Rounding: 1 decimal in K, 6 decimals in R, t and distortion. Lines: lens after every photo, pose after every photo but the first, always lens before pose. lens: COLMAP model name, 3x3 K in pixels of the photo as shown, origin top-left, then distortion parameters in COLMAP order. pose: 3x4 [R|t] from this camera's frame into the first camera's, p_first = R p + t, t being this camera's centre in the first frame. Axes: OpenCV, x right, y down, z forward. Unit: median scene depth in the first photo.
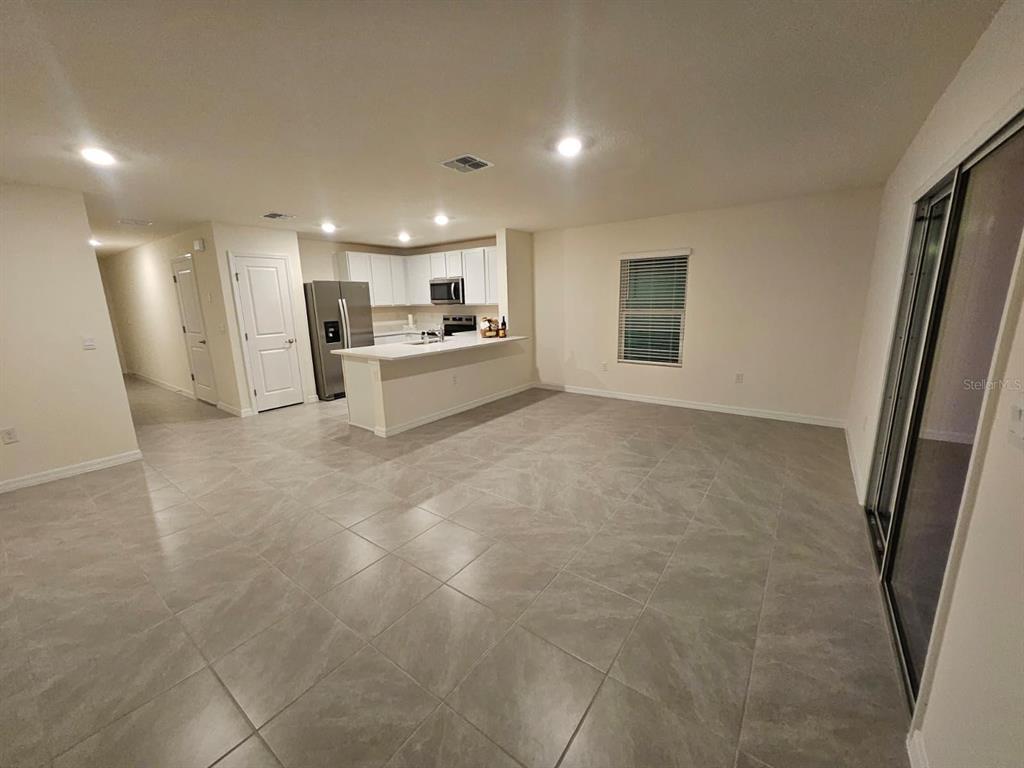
lens RADIAL K [[401.3, 0, 514.3], [0, 401.3, 382.0], [0, 0, 1]] dist [0.000603, -0.000678]
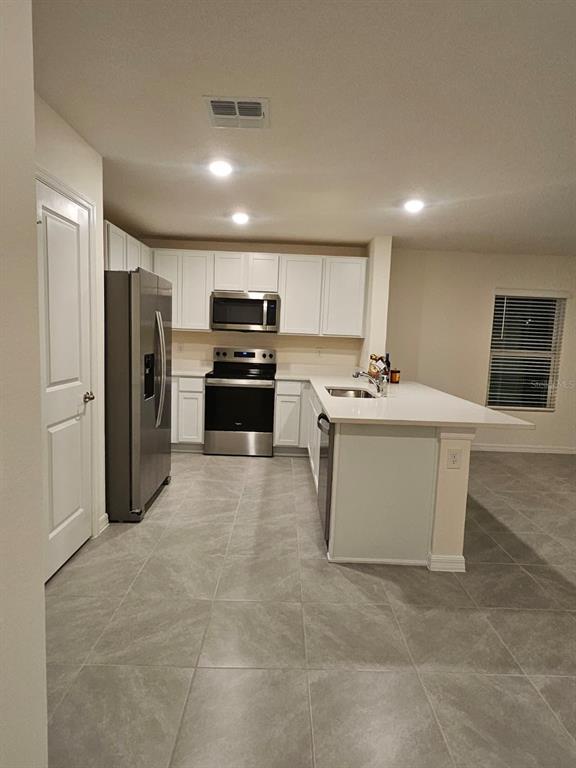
lens RADIAL K [[439.3, 0, 290.9], [0, 439.3, 378.8], [0, 0, 1]] dist [0.008037, -0.001798]
pose [[0.797564, -0.007800, 0.603183, -0.640693], [0.068662, 0.994592, -0.077928, -0.067534], [-0.599313, 0.103569, 0.793787, 0.472918]]
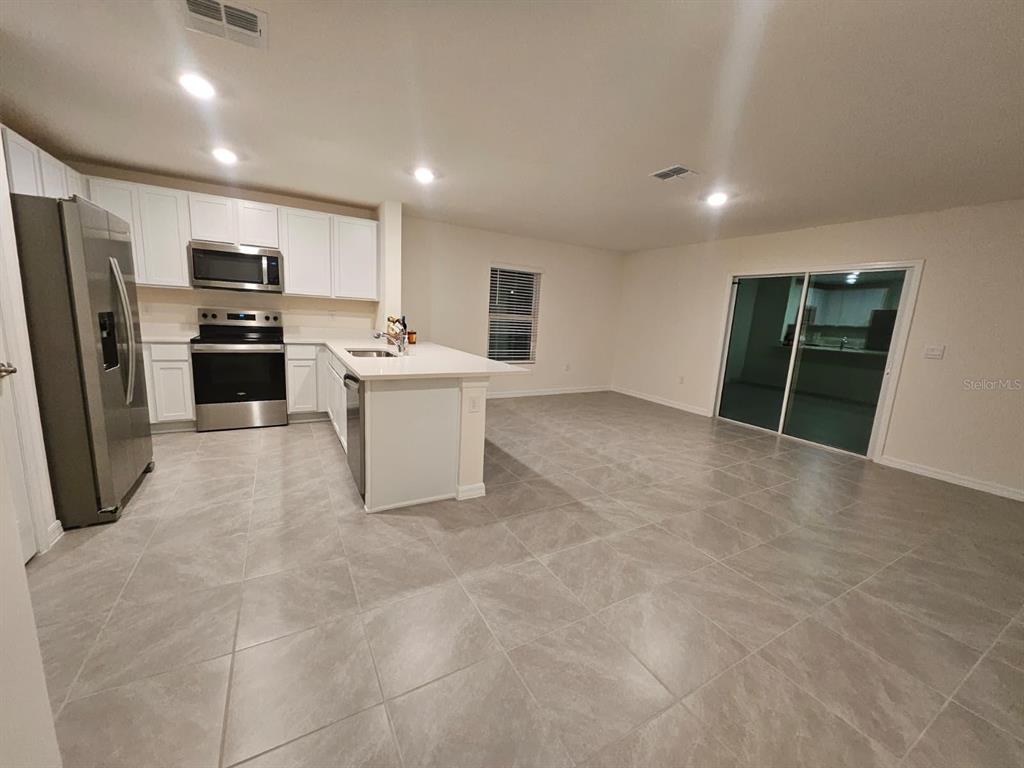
lens RADIAL K [[401.3, 0, 512.7], [0, 401.3, 379.6], [0, 0, 1]] dist [0.000603, -0.000678]
pose [[0.405666, -0.107476, 0.907681, -0.652216], [0.124517, 0.990303, 0.061609, -0.063037], [-0.905500, 0.088029, 0.415115, 0.492587]]
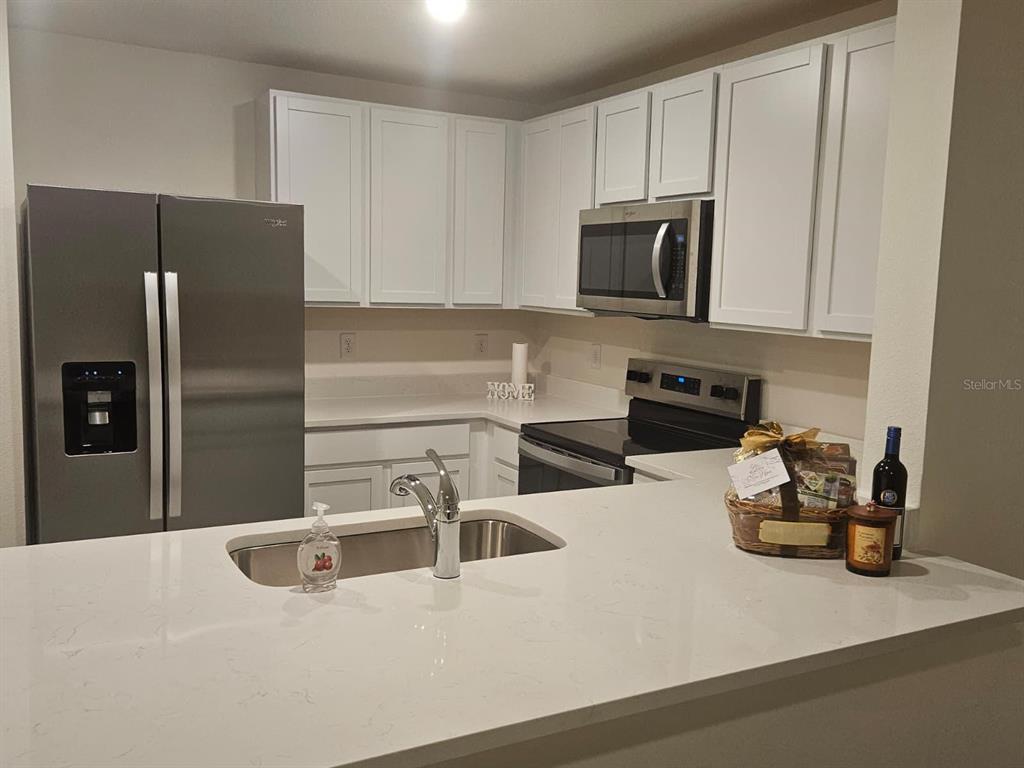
lens RADIAL K [[897.1, 0, 527.0], [0, 897.1, 391.7], [0, 0, 1]] dist [0.038583, 0.005104]
pose [[0.906512, 0.101170, -0.409879, -0.013854], [-0.135267, 0.989283, -0.054980, -0.138449], [0.399924, 0.105283, 0.910481, 0.621251]]
